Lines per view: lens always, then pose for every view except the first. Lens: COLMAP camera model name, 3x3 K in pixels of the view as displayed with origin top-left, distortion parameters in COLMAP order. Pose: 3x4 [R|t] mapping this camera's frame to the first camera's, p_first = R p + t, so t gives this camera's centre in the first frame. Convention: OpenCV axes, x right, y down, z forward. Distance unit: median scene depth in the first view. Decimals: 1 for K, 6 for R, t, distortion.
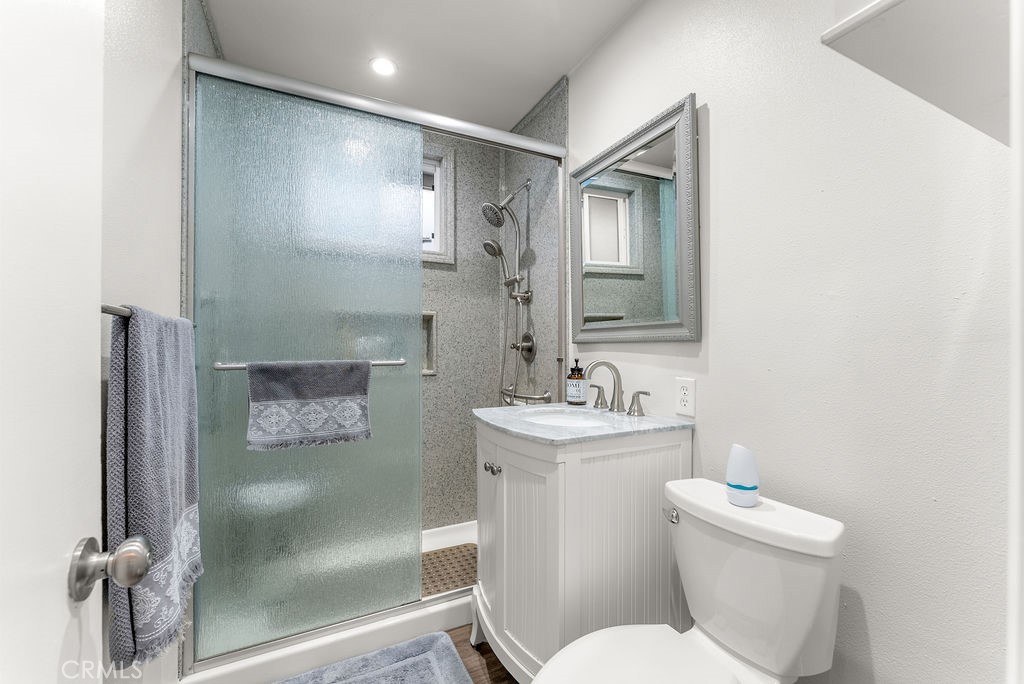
lens RADIAL K [[409.7, 0, 507.8], [0, 409.7, 343.3], [0, 0, 1]] dist [-0.004441, 0.000287]
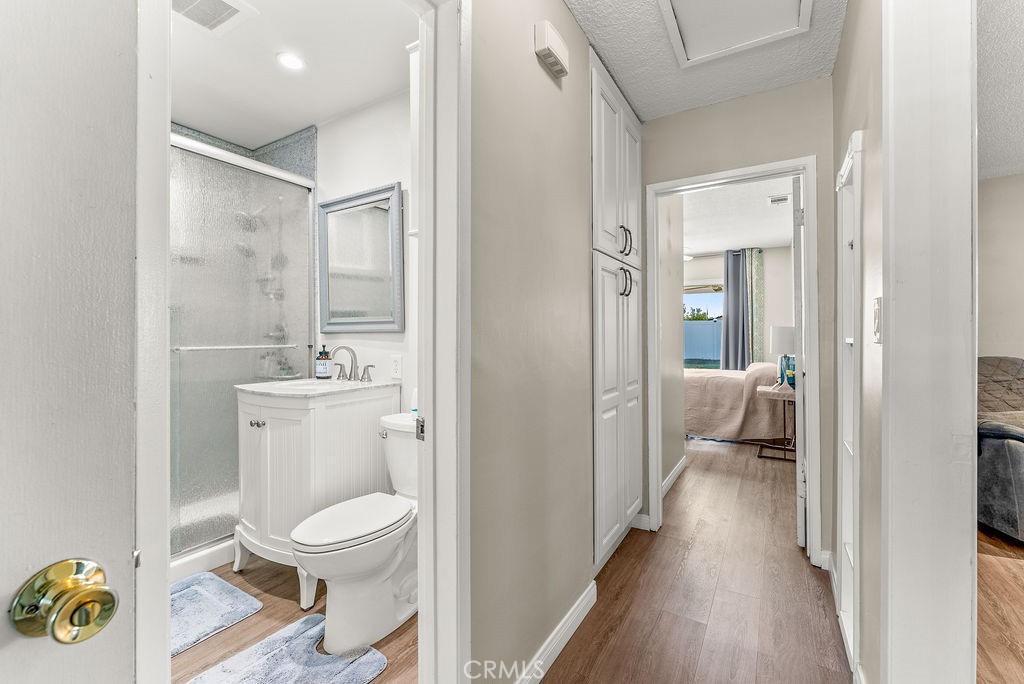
lens RADIAL K [[409.7, 0, 508.7], [0, 409.7, 337.4], [0, 0, 1]] dist [-0.004441, 0.000287]
pose [[0.835690, -0.004095, 0.549186, -0.063833], [-0.002930, 0.999925, 0.011914, -0.004272], [-0.549194, -0.011565, 0.835615, -0.462844]]
